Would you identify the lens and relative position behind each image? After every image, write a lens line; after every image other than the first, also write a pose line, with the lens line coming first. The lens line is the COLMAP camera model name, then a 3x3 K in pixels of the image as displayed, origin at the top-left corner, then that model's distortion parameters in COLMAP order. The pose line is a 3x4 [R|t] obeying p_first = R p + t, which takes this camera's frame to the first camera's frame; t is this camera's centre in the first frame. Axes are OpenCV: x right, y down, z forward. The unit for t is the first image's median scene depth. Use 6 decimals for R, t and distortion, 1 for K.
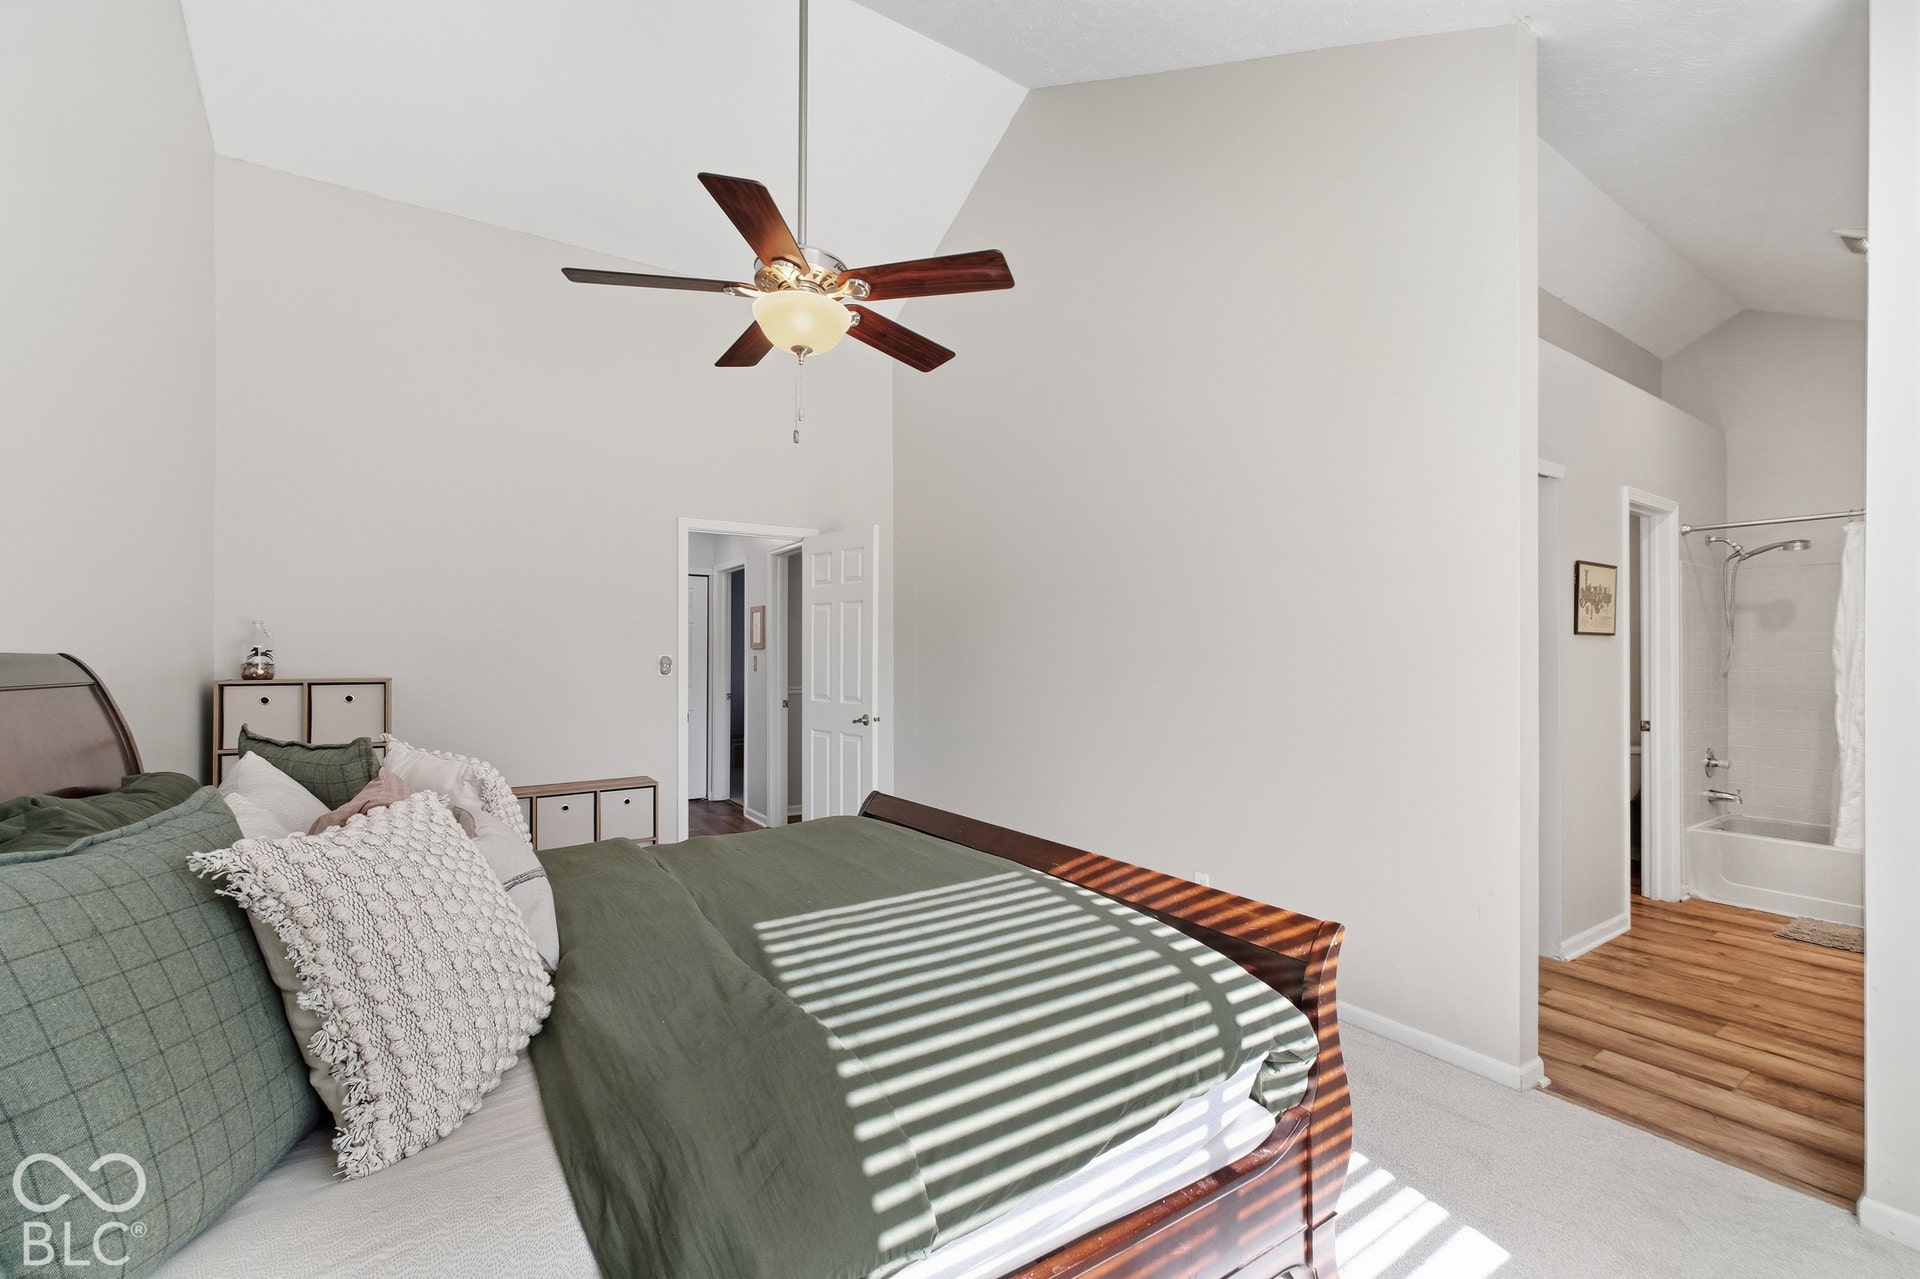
lens RADIAL K [[815.9, 0, 956.7], [0, 815.9, 656.7], [0, 0, 1]] dist [-0.001768, 0.000137]
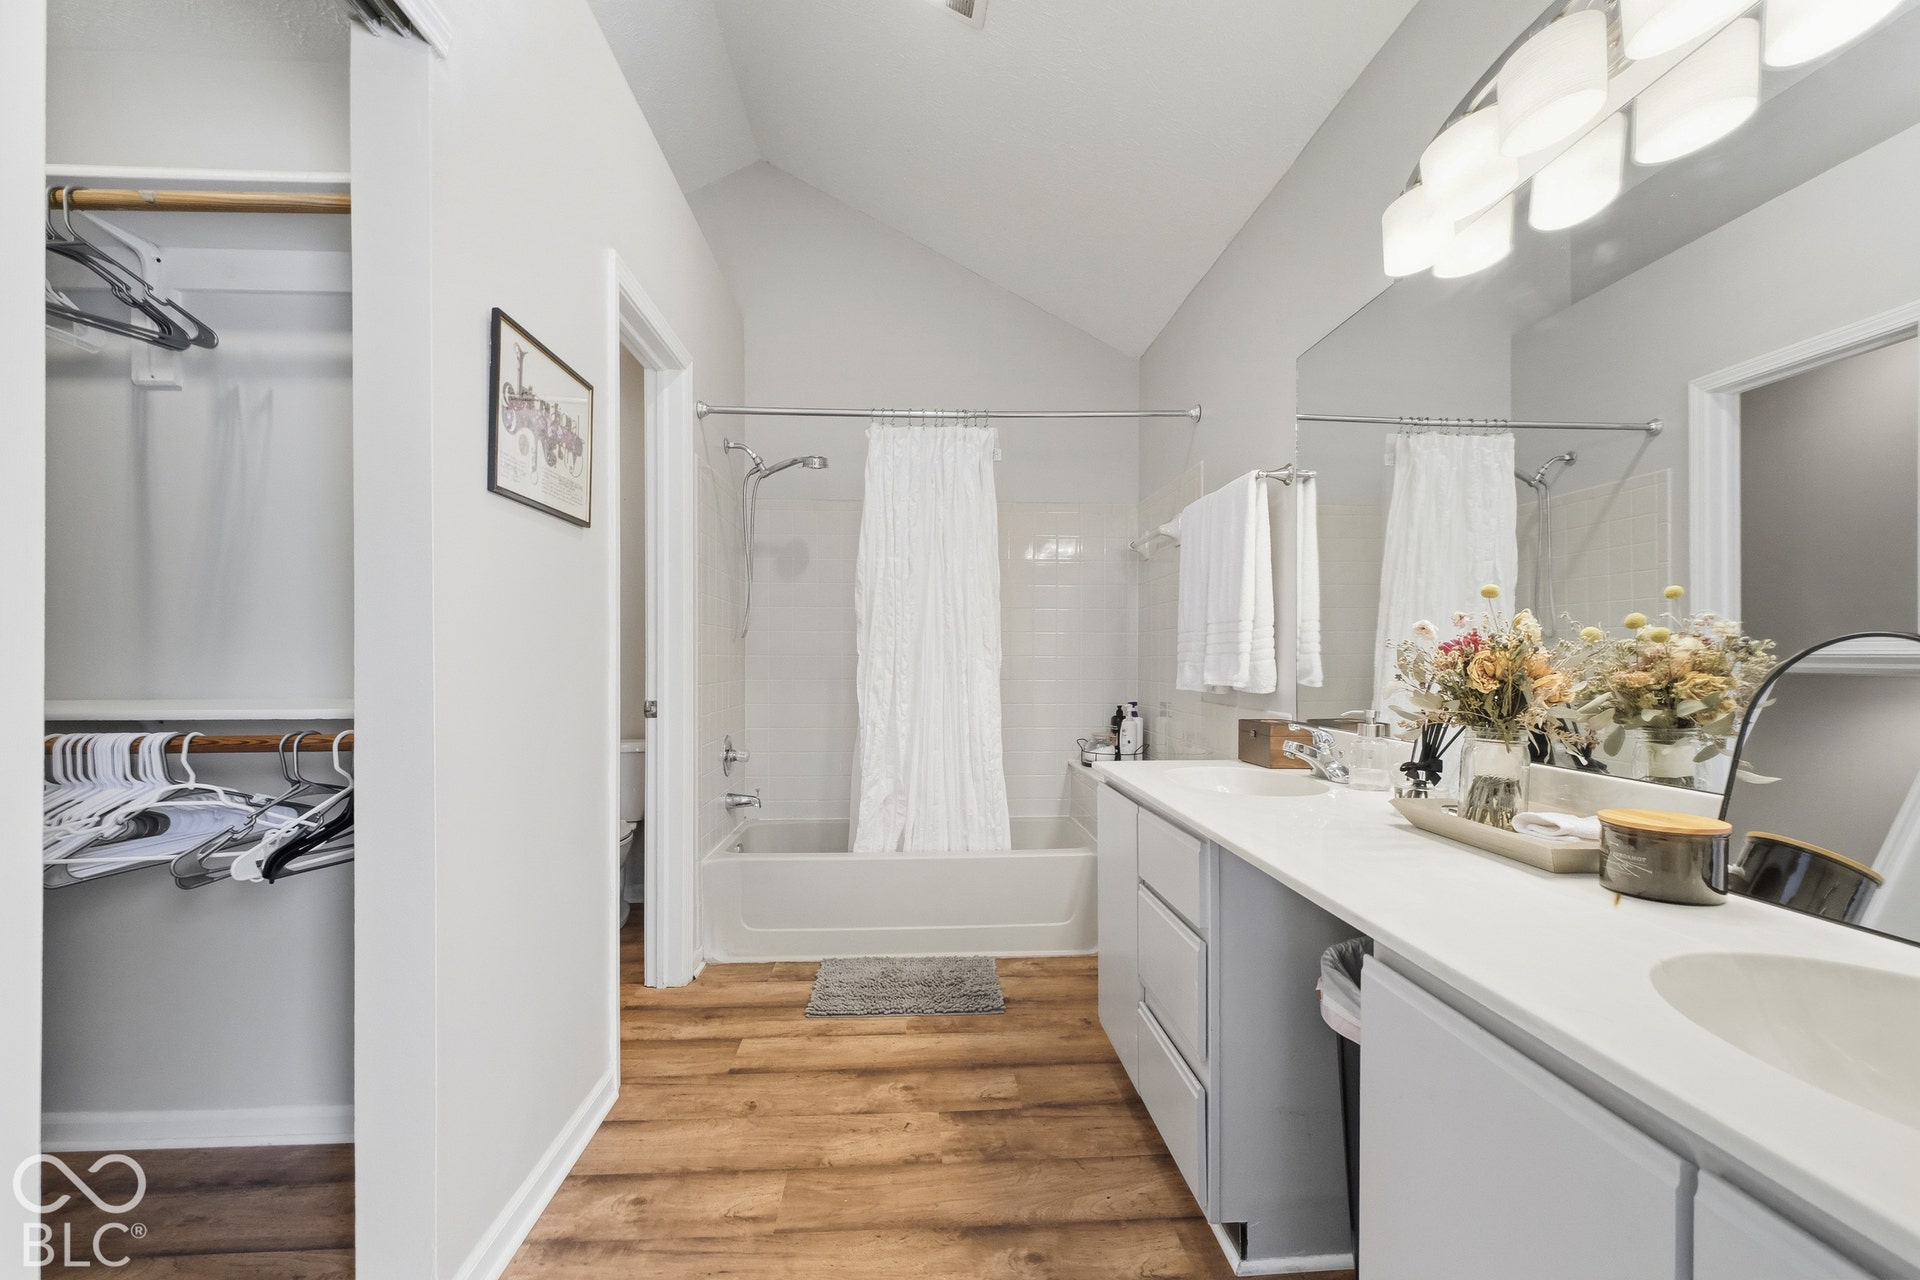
lens RADIAL K [[815.9, 0, 956.3], [0, 815.9, 653.2], [0, 0, 1]] dist [-0.001768, 0.000137]
pose [[0.511794, 0.005994, 0.859087, 0.442596], [-0.001185, 0.999980, -0.006271, 0.047318], [-0.859107, 0.002192, 0.511791, 0.495309]]
